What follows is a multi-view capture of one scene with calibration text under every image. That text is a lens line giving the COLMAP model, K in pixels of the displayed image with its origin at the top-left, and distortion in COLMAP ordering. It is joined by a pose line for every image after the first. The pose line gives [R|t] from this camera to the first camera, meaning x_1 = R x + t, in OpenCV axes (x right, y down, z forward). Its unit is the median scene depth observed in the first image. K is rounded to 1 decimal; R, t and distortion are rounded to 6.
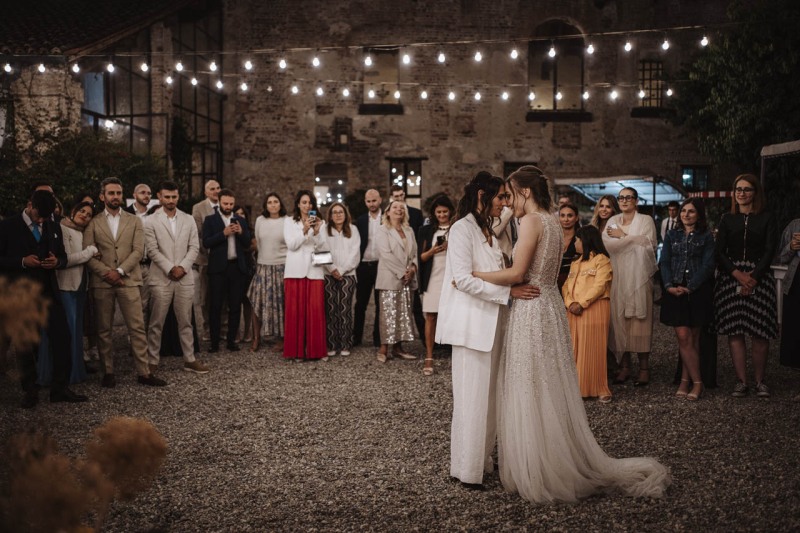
lens RADIAL K [[822.3, 0, 401.1], [0, 822.3, 269.9], [0, 0, 1]] dist [-0.019490, 0.127350]
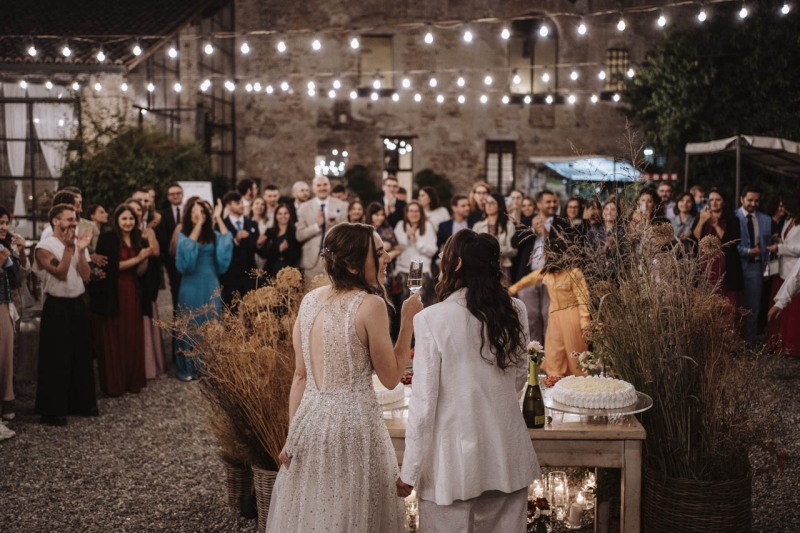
lens RADIAL K [[860.3, 0, 404.3], [0, 860.3, 257.7], [0, 0, 1]] dist [-0.020019, 0.124869]
pose [[0.999727, 0.001777, 0.023312, -0.014497], [-0.002617, 0.999347, 0.036043, -0.013831], [-0.023232, -0.036094, 0.999078, -0.189799]]
